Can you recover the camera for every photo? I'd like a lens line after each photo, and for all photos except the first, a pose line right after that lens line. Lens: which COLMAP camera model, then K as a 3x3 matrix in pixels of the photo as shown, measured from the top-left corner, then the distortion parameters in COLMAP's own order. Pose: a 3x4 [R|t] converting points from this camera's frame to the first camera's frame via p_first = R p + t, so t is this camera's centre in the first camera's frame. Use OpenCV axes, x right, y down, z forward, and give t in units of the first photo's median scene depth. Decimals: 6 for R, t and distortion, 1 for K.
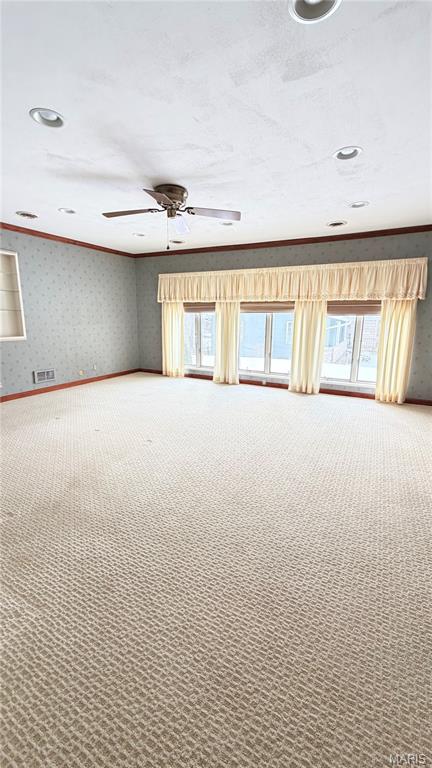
lens RADIAL K [[309.0, 0, 216.0], [0, 309.0, 384.0], [0, 0, 1]] dist [-0.009366, -0.000071]
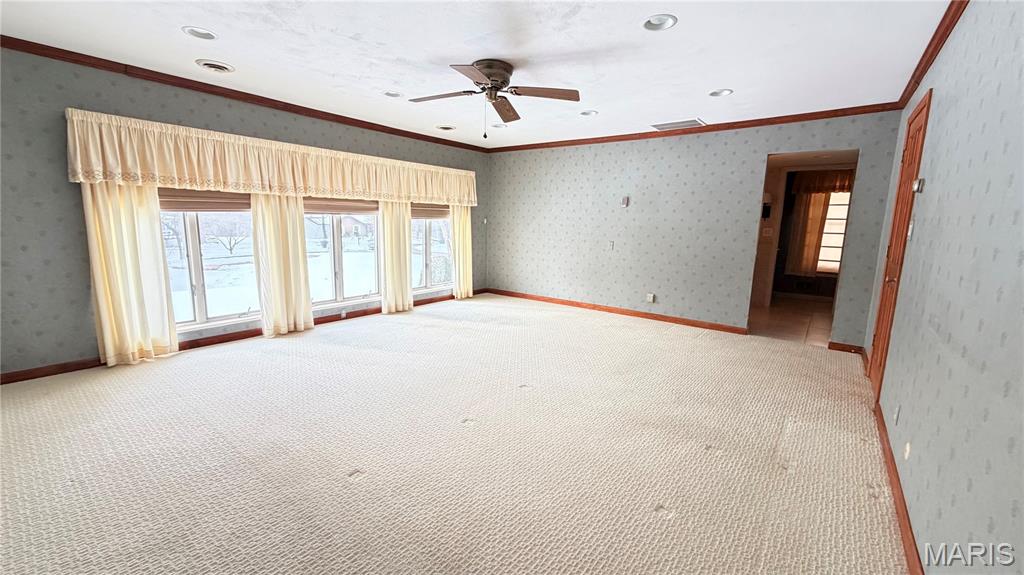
lens RADIAL K [[411.9, 0, 512.0], [0, 411.9, 287.5], [0, 0, 1]] dist [-0.009366, -0.000071]
pose [[0.172732, -0.164790, 0.971086, -0.717953], [0.192642, 0.972517, 0.130767, -0.119812], [-0.965947, 0.164484, 0.199730, 0.477815]]
